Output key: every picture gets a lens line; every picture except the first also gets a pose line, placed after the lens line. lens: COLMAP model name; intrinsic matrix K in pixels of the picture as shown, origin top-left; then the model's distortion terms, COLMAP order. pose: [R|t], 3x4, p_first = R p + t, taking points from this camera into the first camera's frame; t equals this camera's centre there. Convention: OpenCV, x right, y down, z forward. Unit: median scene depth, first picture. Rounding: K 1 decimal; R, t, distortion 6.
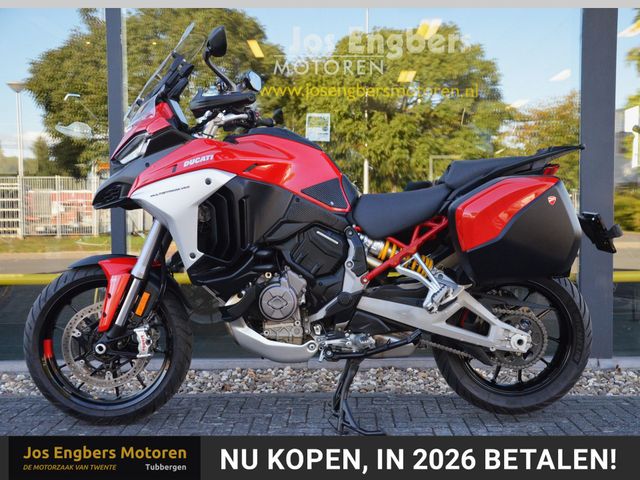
lens RADIAL K [[788.9, 0, 316.8], [0, 788.9, 245.2], [0, 0, 1]] dist [0.037758, 0.000000]
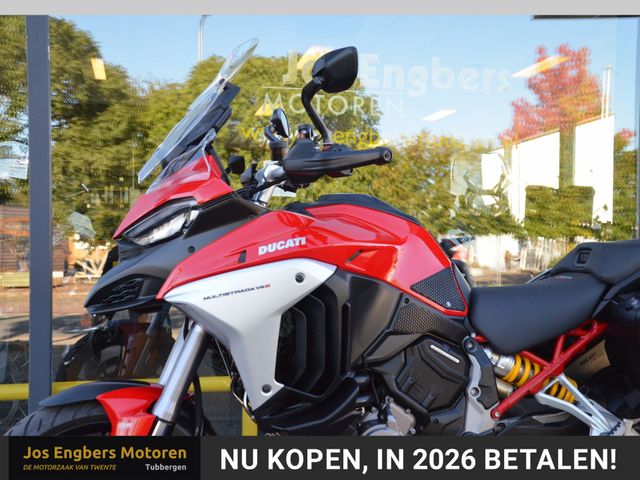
lens RADIAL K [[900.3, 0, 324.0], [0, 900.3, 257.1], [0, 0, 1]] dist [0.162810, 0.000000]
pose [[0.981448, 0.003756, 0.191690, -0.242094], [0.005281, 0.998899, -0.046611, -0.057715], [-0.191654, 0.046758, 0.980348, 0.232881]]
